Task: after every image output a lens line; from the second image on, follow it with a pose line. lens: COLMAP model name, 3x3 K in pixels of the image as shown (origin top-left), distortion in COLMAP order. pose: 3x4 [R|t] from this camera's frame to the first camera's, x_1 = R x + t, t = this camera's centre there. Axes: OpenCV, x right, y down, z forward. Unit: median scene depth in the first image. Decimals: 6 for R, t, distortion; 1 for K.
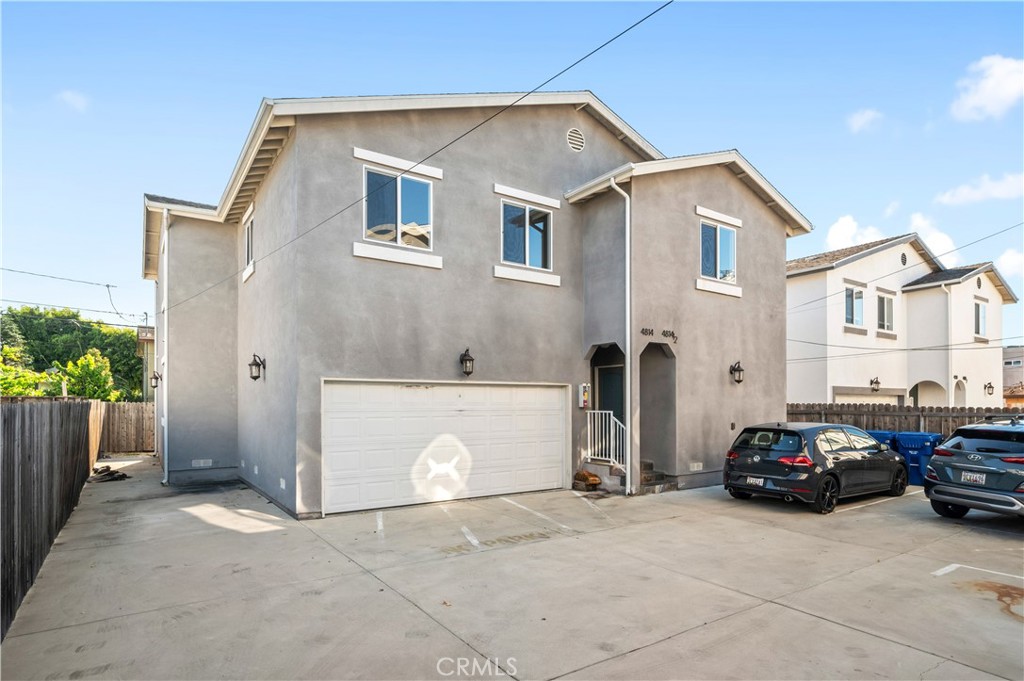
lens RADIAL K [[550.3, 0, 512.0], [0, 550.3, 402.8], [0, 0, 1]] dist [0.000946, -0.000169]
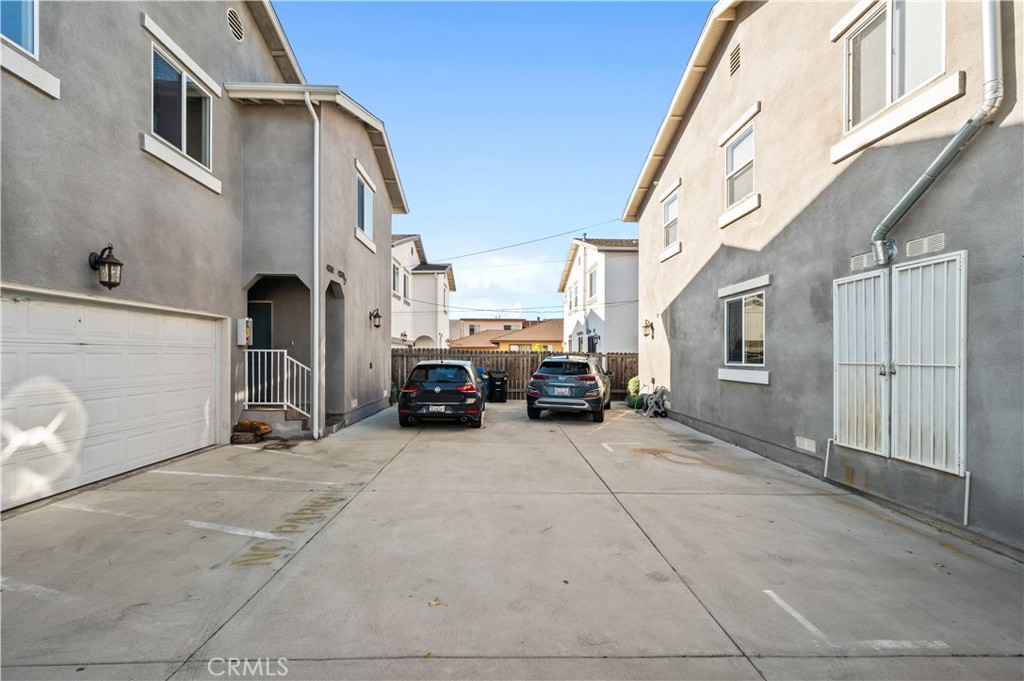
lens RADIAL K [[438.8, 0, 509.4], [0, 438.8, 355.9], [0, 0, 1]] dist [0.002195, 0.000160]
pose [[0.542458, 0.002003, 0.840081, -0.236436], [-0.005943, 0.999981, 0.001453, 0.022744], [-0.840062, -0.005781, 0.542459, 0.310759]]
